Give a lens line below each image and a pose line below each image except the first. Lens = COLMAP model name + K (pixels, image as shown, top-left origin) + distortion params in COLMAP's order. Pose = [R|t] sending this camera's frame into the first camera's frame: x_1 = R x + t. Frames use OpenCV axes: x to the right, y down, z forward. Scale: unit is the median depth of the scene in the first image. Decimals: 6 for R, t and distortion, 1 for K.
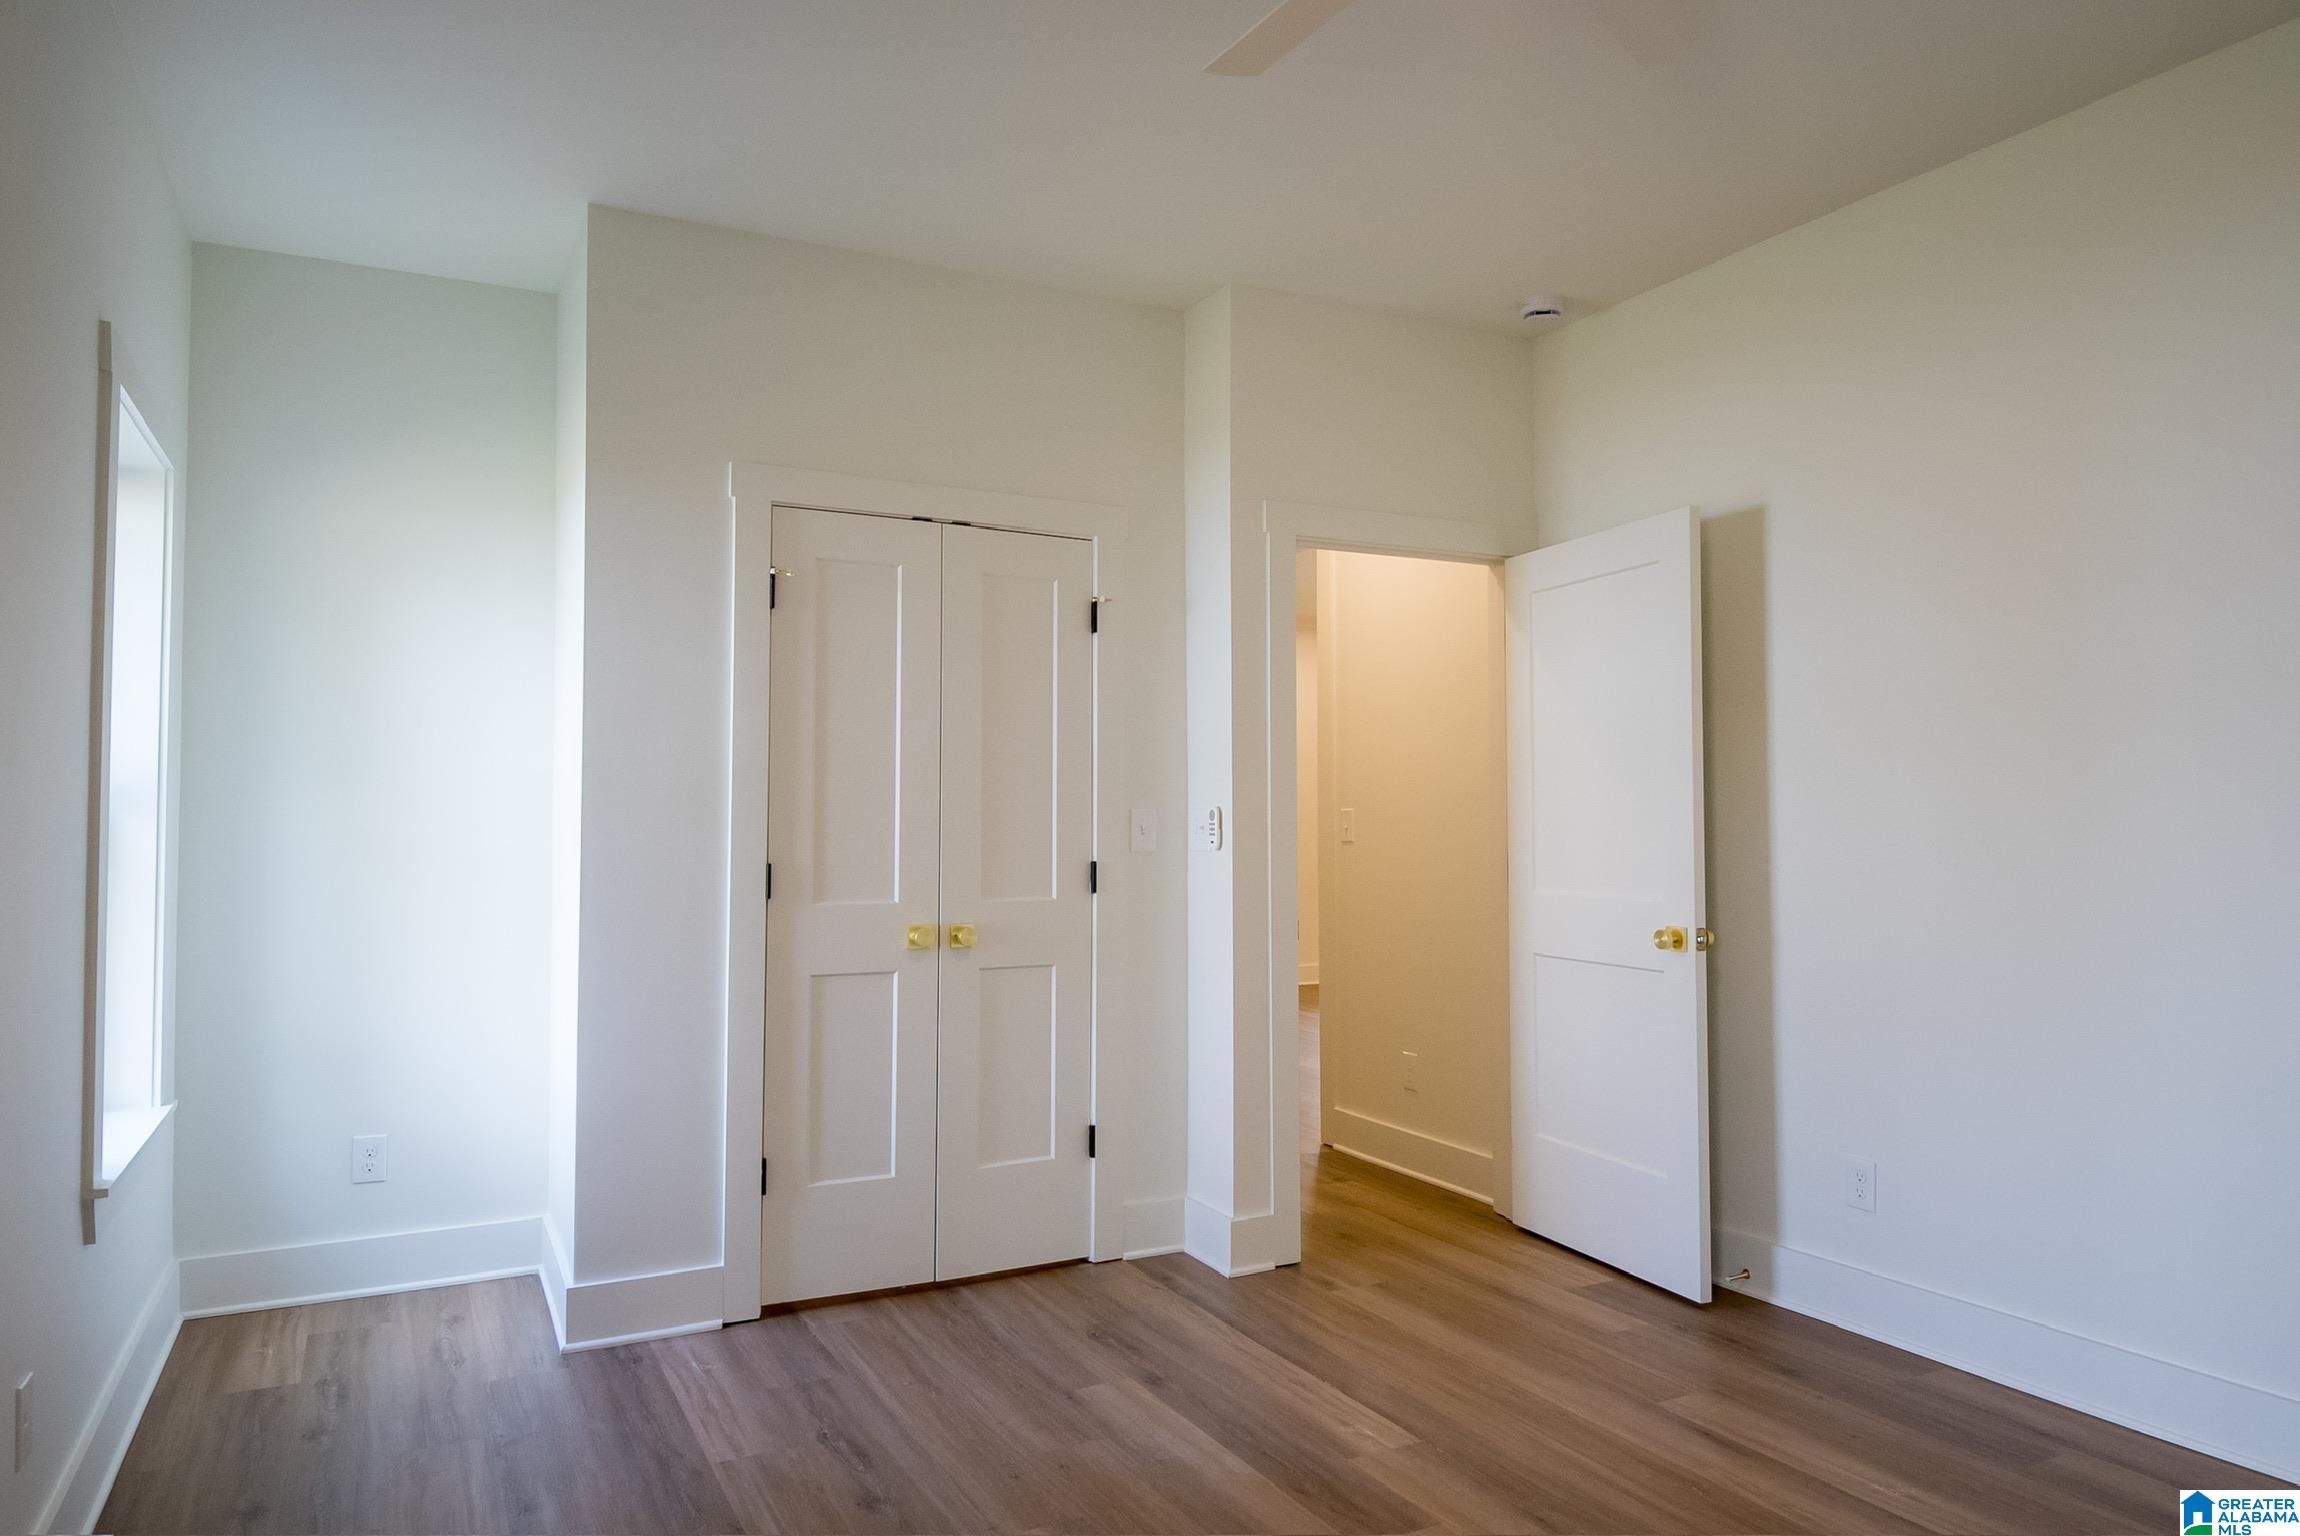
lens RADIAL K [[1443.0, 0, 1154.2], [0, 1443.0, 775.0], [0, 0, 1]] dist [0.029254, -0.045672]
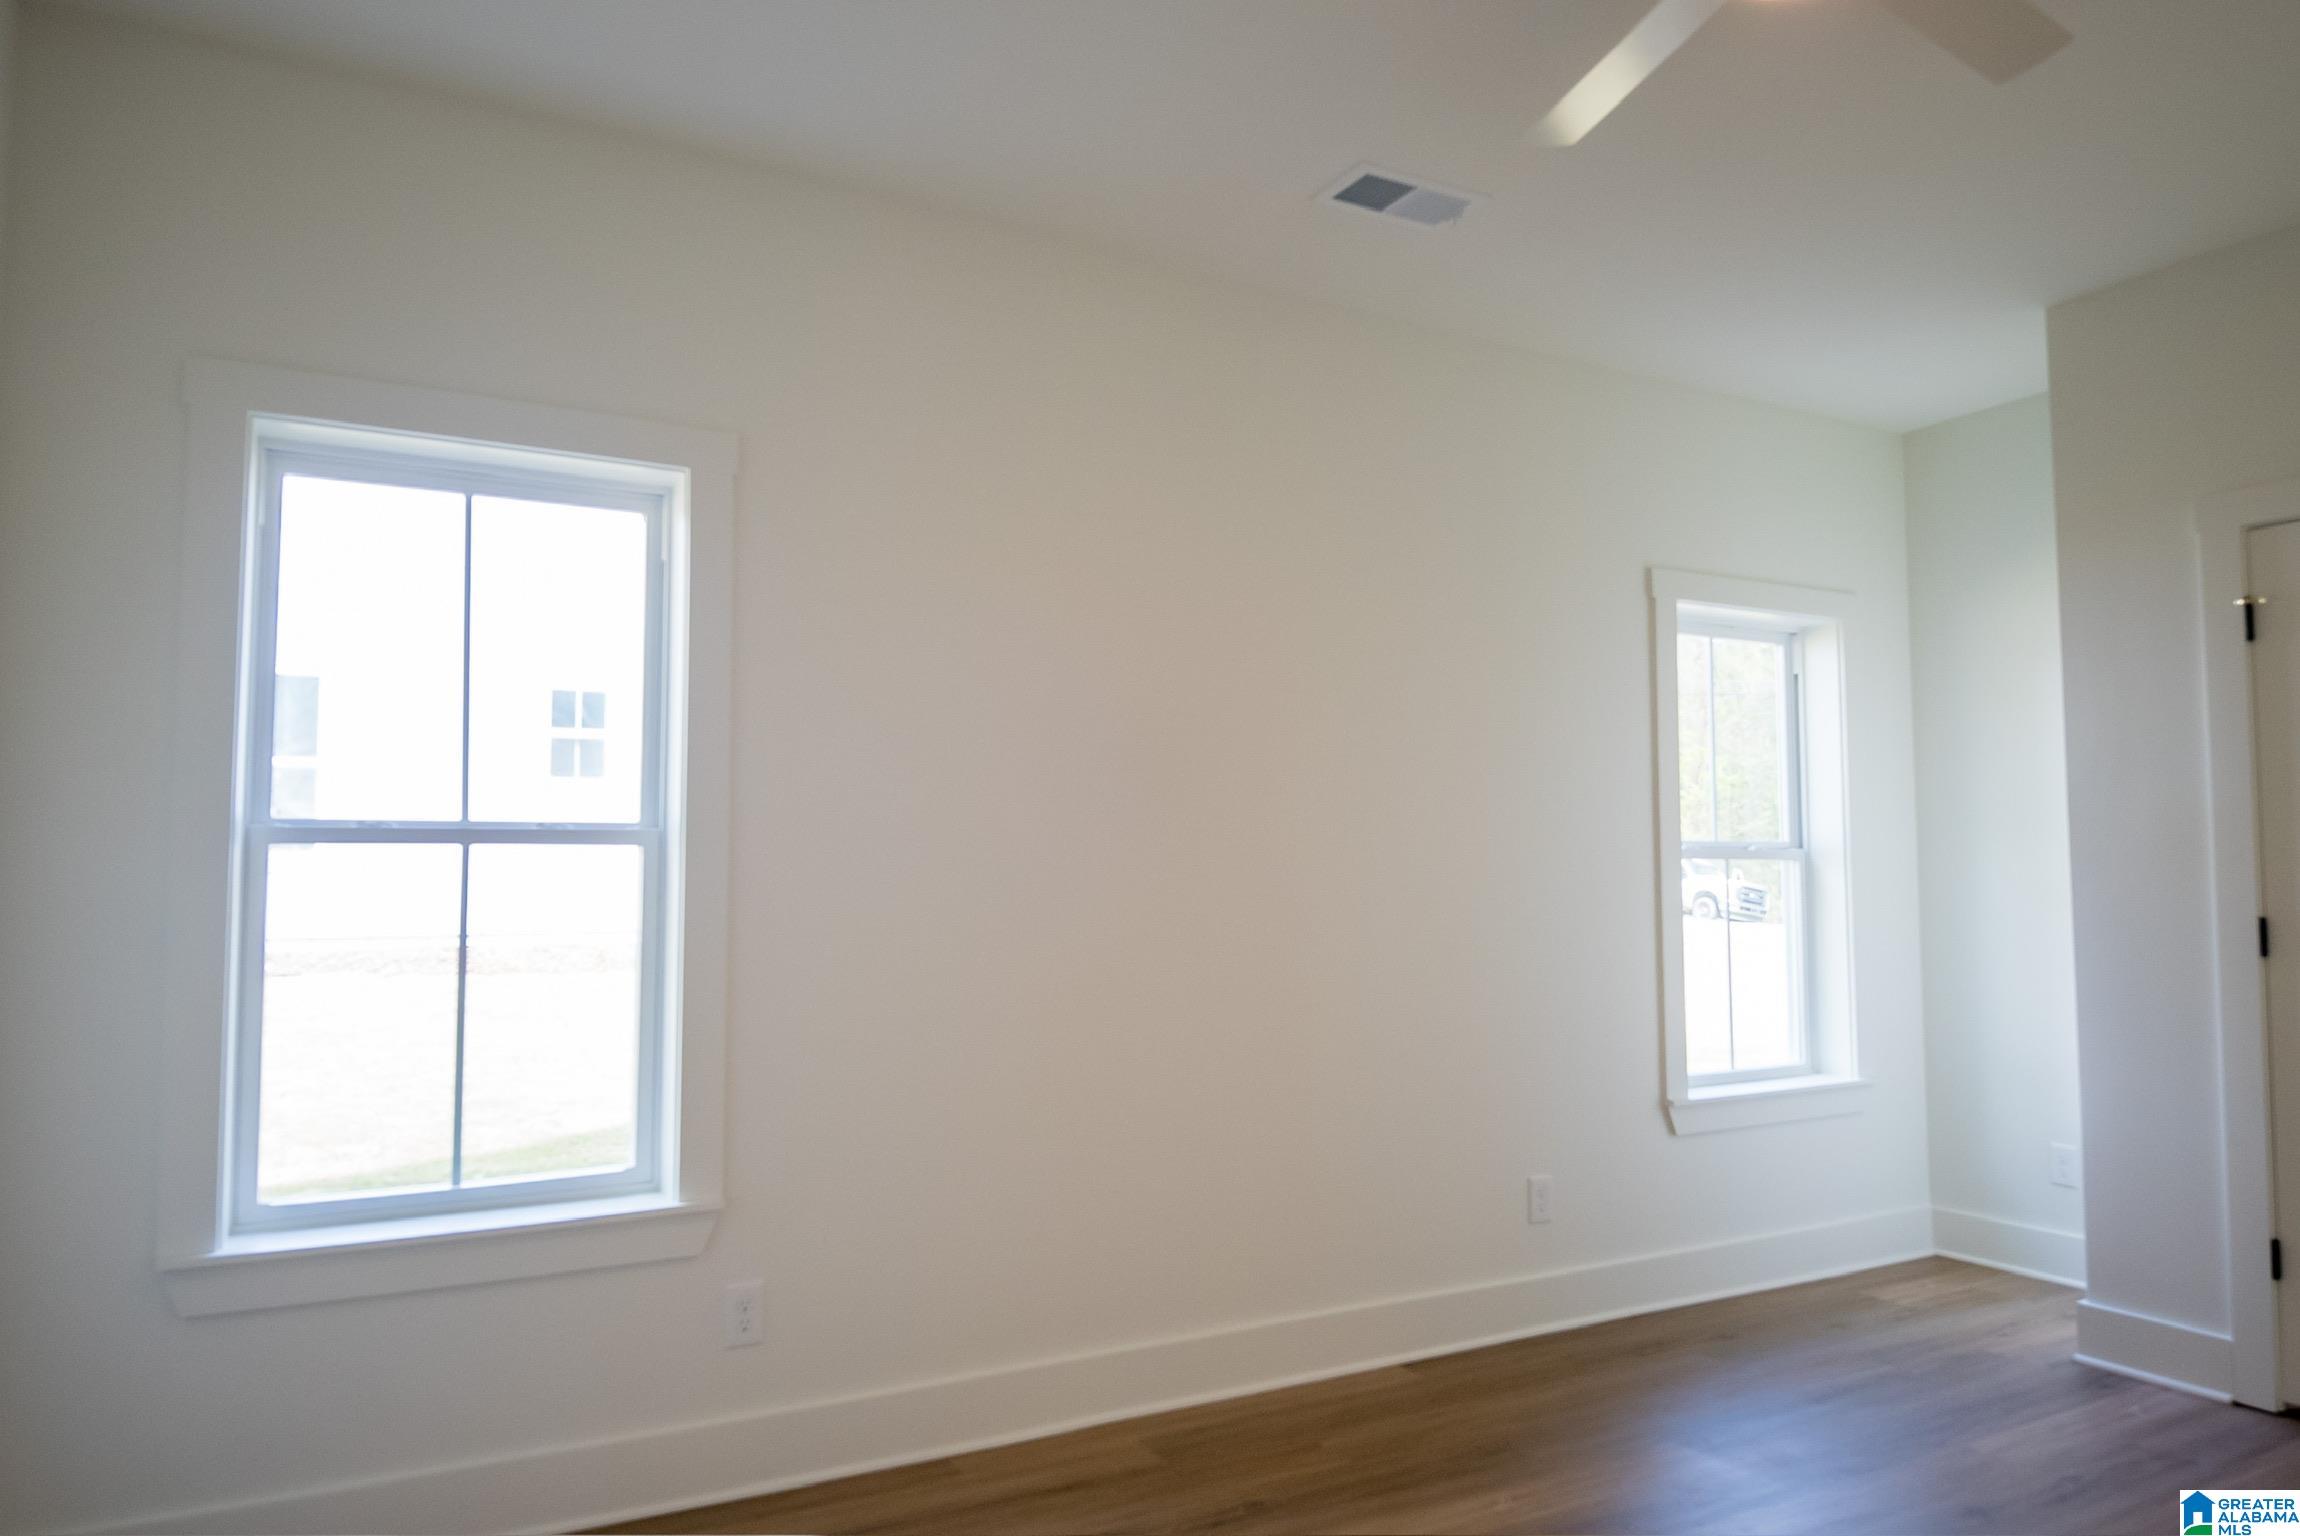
lens RADIAL K [[1443.0, 0, 1154.2], [0, 1443.0, 775.0], [0, 0, 1]] dist [0.029254, -0.045672]
pose [[0.006709, -0.067426, -0.997702, 0.672907], [0.039018, 0.996982, -0.067115, 0.005470], [0.999216, -0.038478, 0.009319, 0.304733]]
